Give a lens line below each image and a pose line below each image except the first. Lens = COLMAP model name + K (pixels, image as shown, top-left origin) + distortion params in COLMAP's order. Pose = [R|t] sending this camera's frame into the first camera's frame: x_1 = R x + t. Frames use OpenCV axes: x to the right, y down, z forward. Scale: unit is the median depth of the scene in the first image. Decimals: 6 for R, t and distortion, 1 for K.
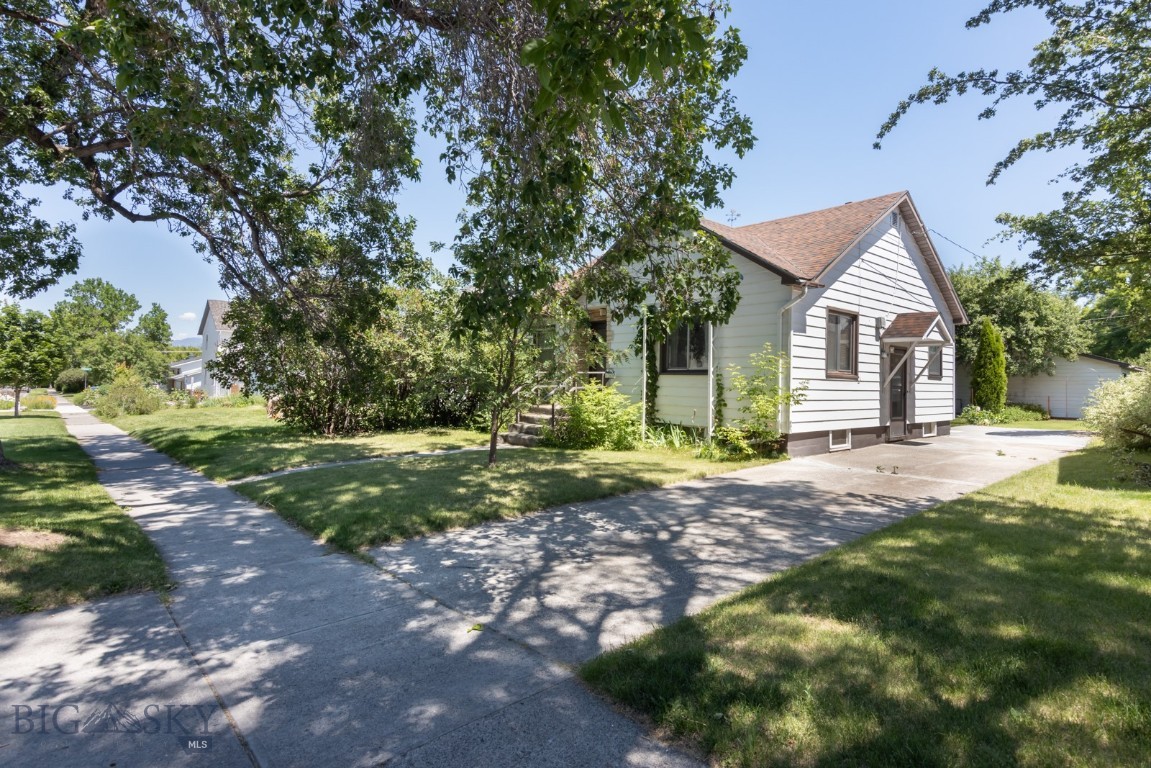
lens RADIAL K [[587.7, 0, 577.3], [0, 587.7, 384.3], [0, 0, 1]] dist [-0.002149, 0.005041]
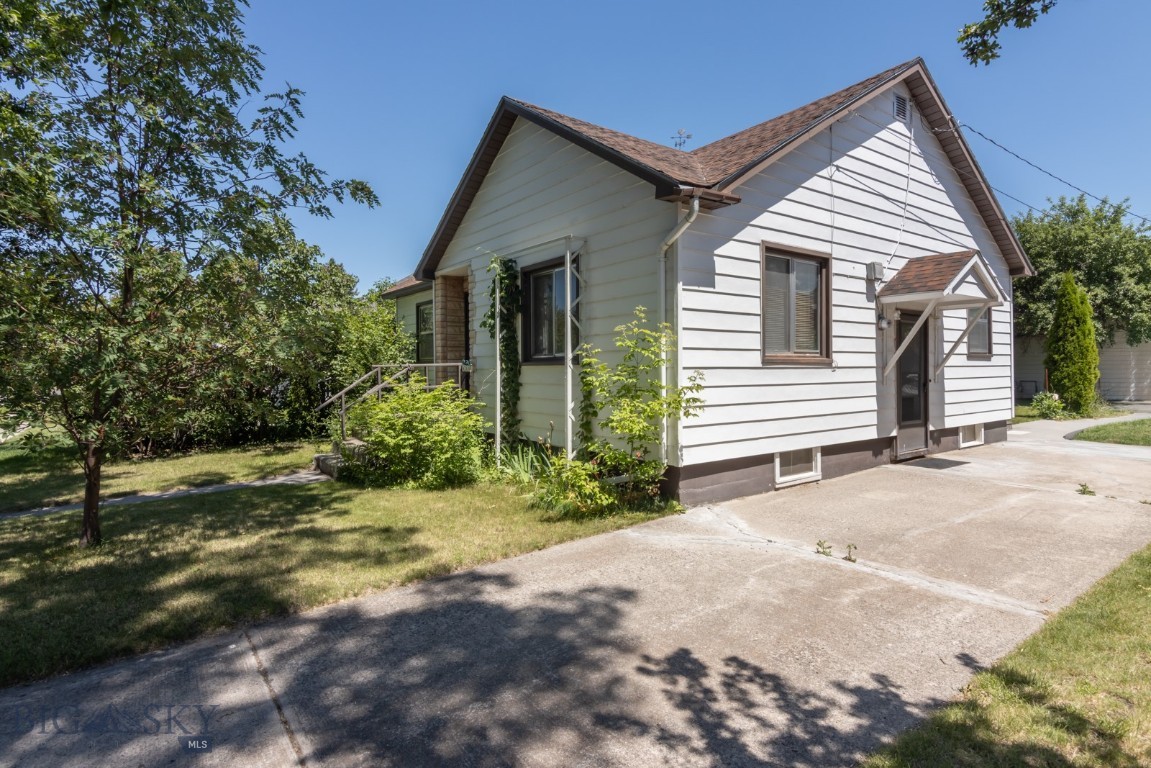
lens RADIAL K [[587.7, 0, 571.3], [0, 587.7, 381.7], [0, 0, 1]] dist [-0.002149, 0.005041]
pose [[0.994861, -0.025222, -0.098055, 0.254009], [0.026775, 0.999535, 0.014559, -0.006551], [0.097642, -0.017110, 0.995074, 0.348927]]
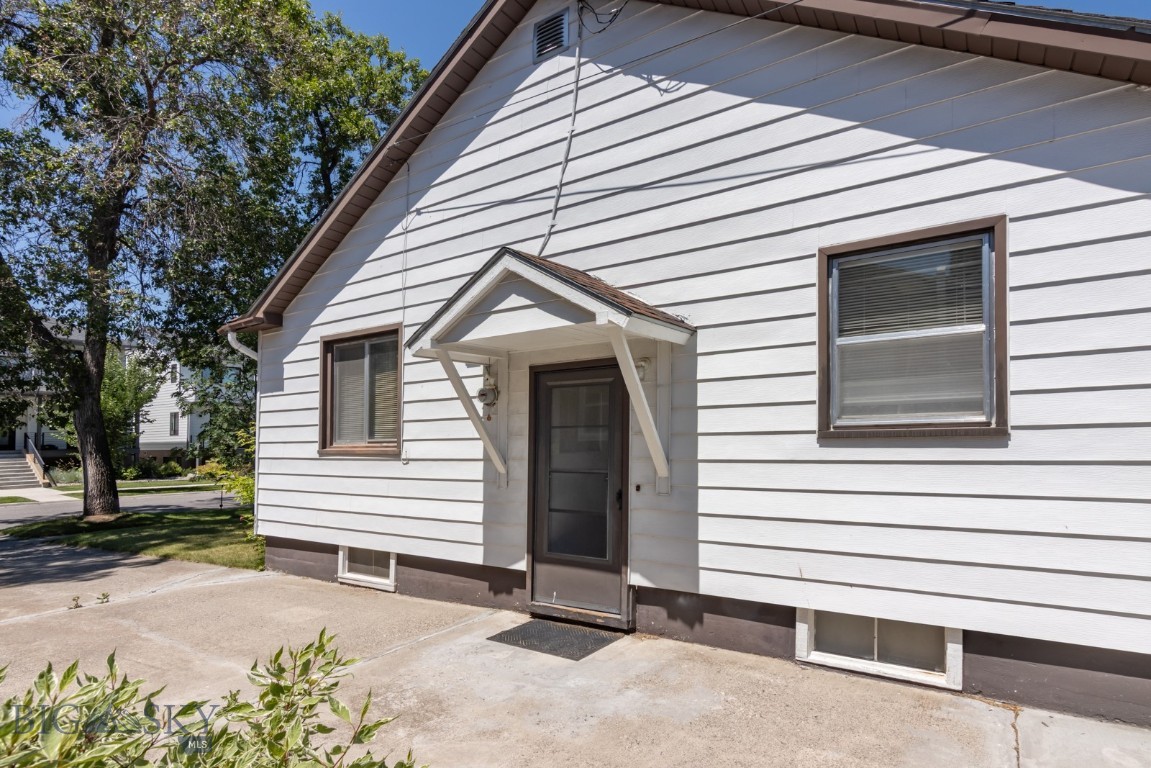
lens RADIAL K [[587.7, 0, 573.5], [0, 587.7, 457.7], [0, 0, 1]] dist [-0.002149, 0.005041]
pose [[0.275296, -0.020698, -0.961137, 0.941455], [-0.003392, 0.999741, -0.022501, 0.003574], [0.961353, 0.009455, 0.275155, 0.946637]]
